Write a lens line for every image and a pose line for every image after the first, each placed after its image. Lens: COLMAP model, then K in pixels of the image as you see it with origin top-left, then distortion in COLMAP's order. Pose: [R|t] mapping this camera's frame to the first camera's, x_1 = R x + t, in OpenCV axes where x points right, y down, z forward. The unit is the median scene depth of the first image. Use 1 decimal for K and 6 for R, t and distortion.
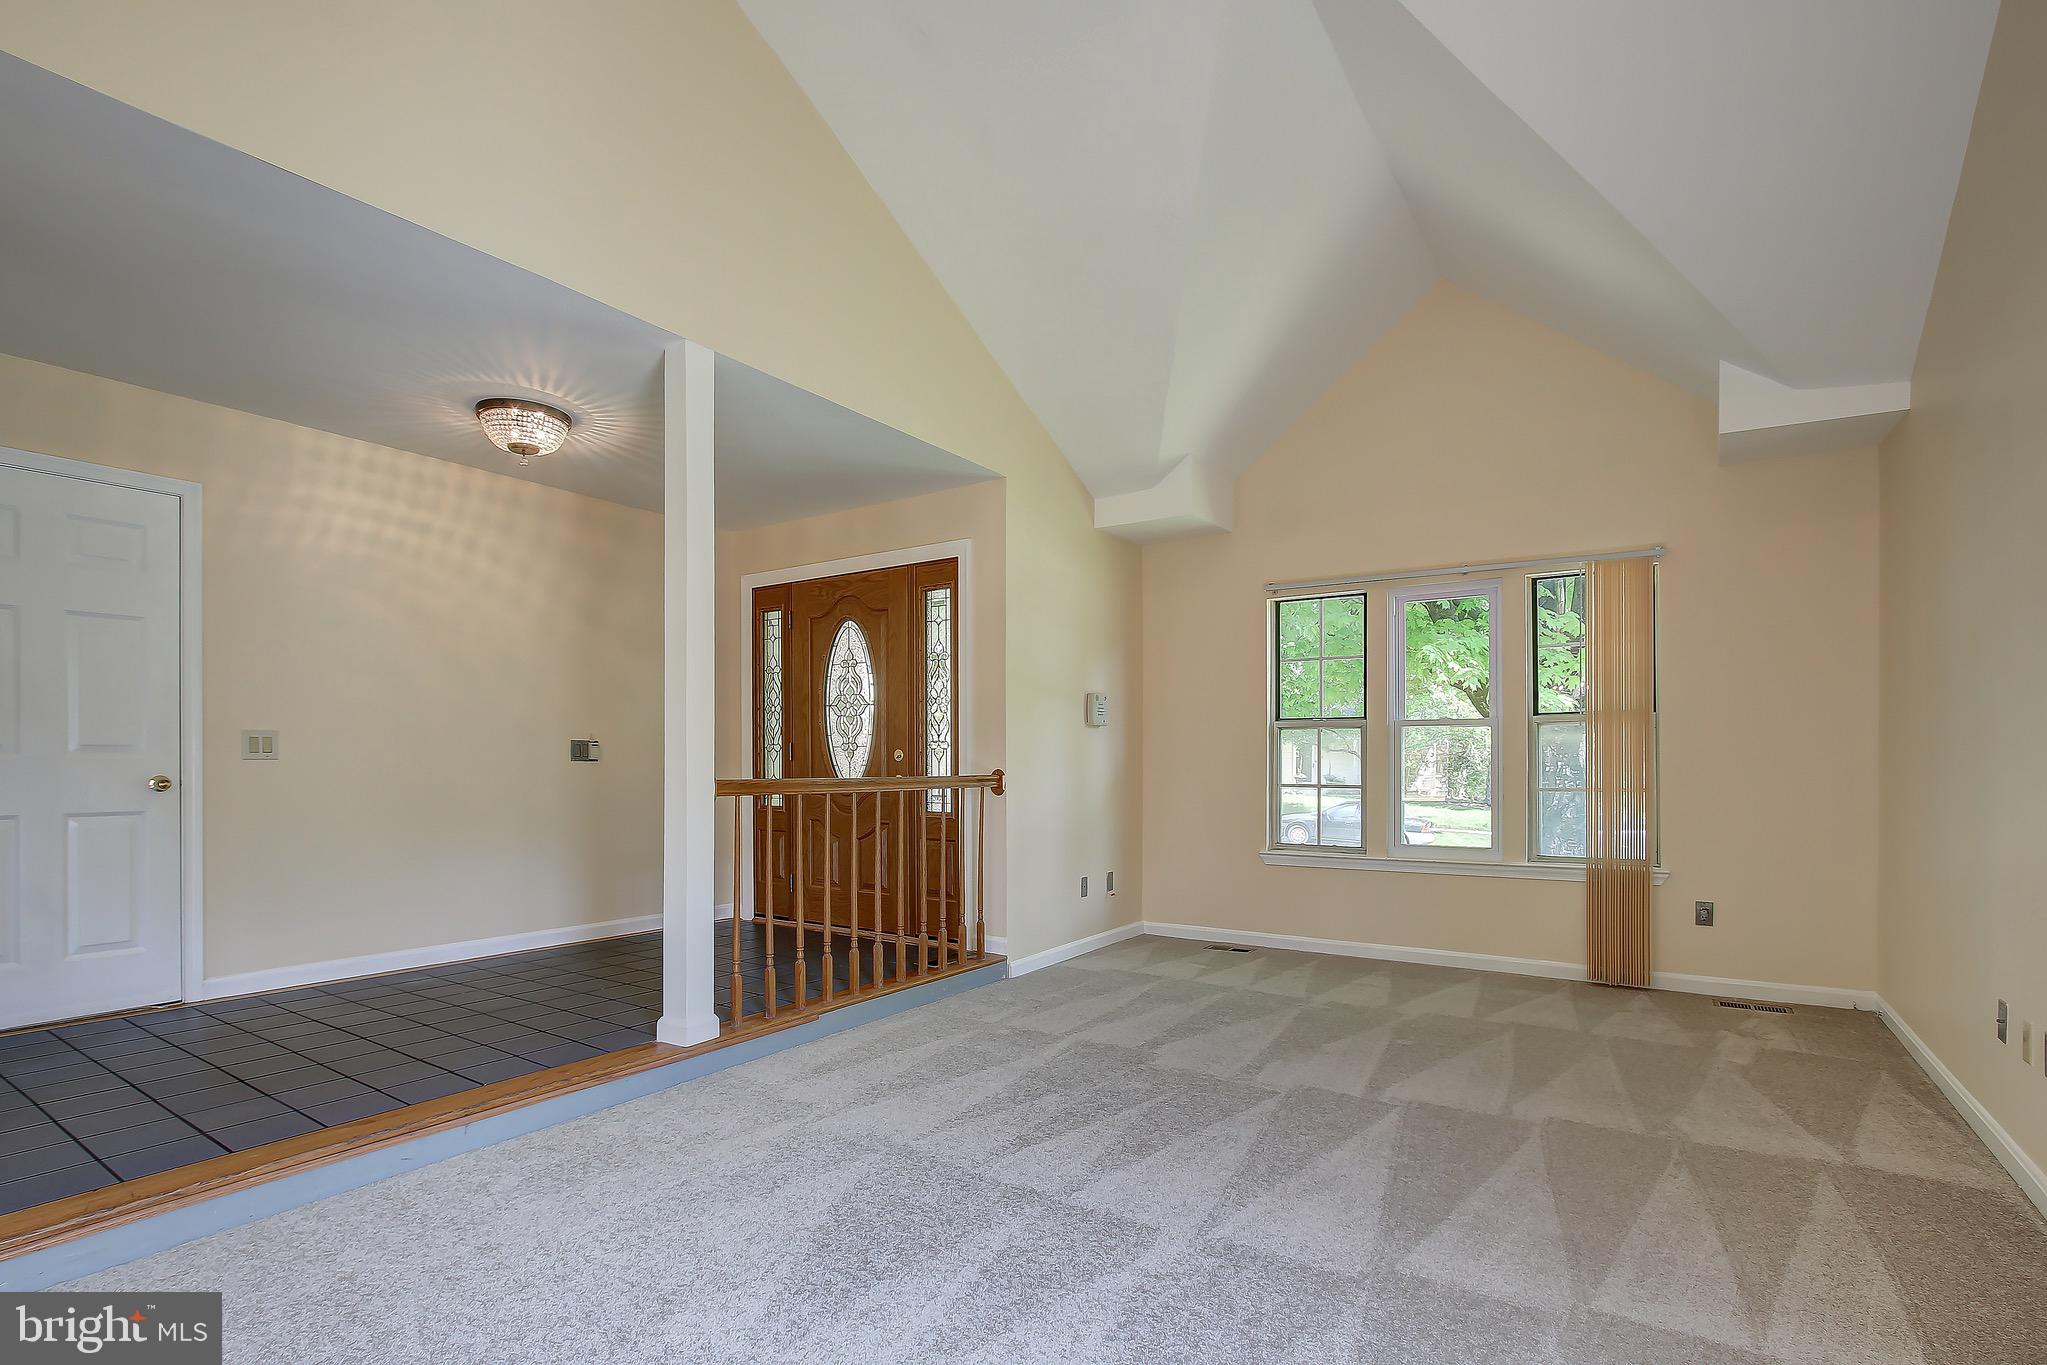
lens RADIAL K [[965.6, 0, 1017.1], [0, 965.6, 750.7], [0, 0, 1]] dist [-0.003014, -0.000190]
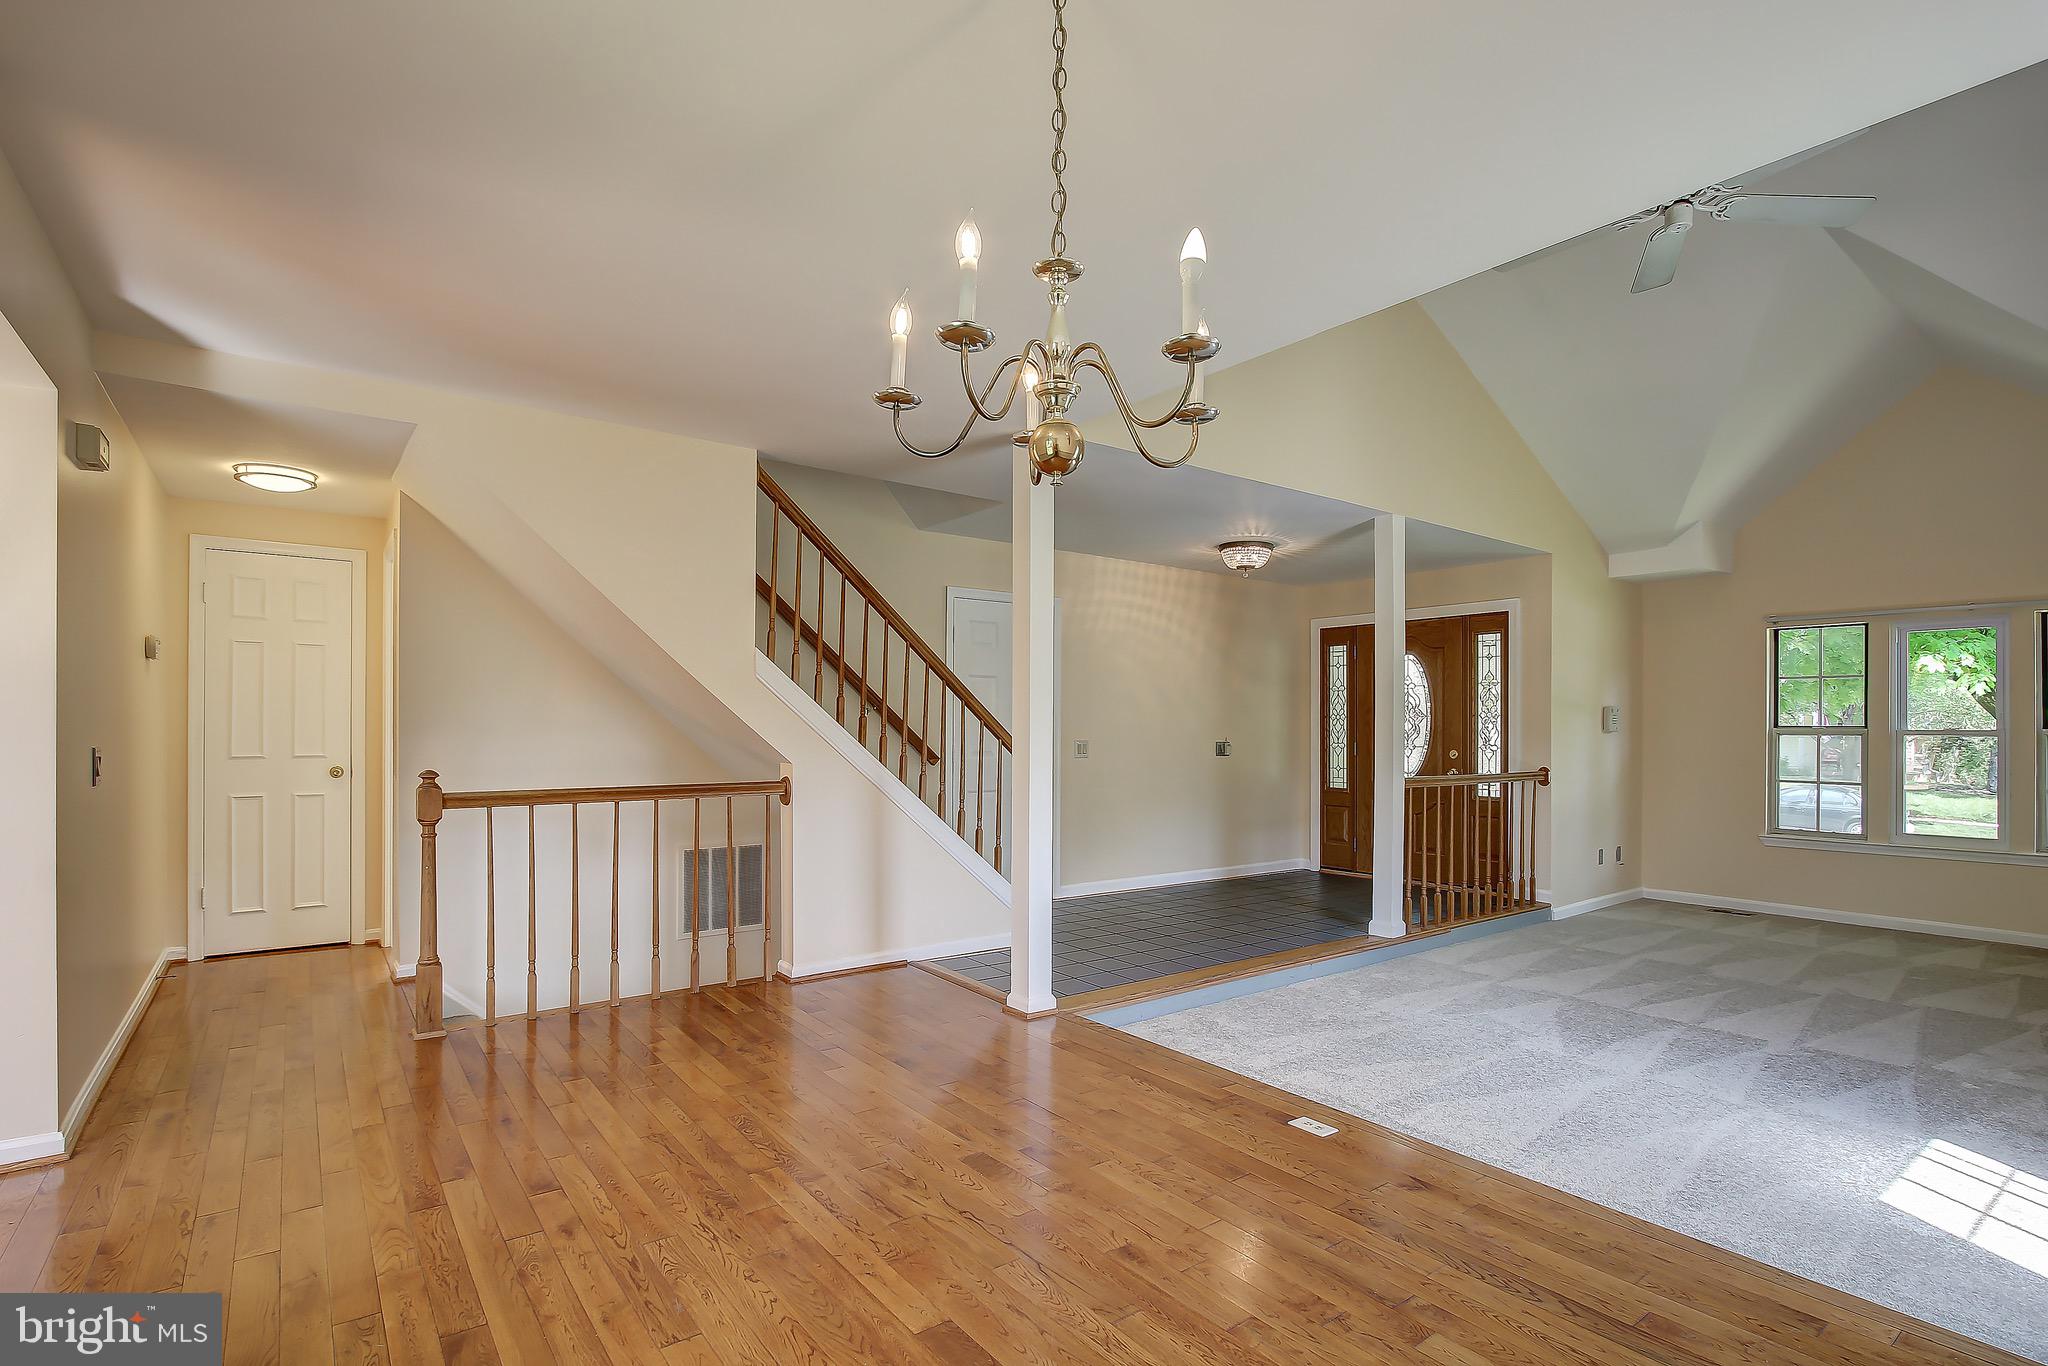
lens RADIAL K [[970.5, 0, 1050.0], [0, 970.5, 725.9], [0, 0, 1]] dist [0.002387, 0.000741]
pose [[0.950931, 0.002811, -0.309391, -0.266352], [-0.000700, 0.999976, 0.006932, -0.049435], [0.309403, -0.006375, 0.950910, -0.535992]]
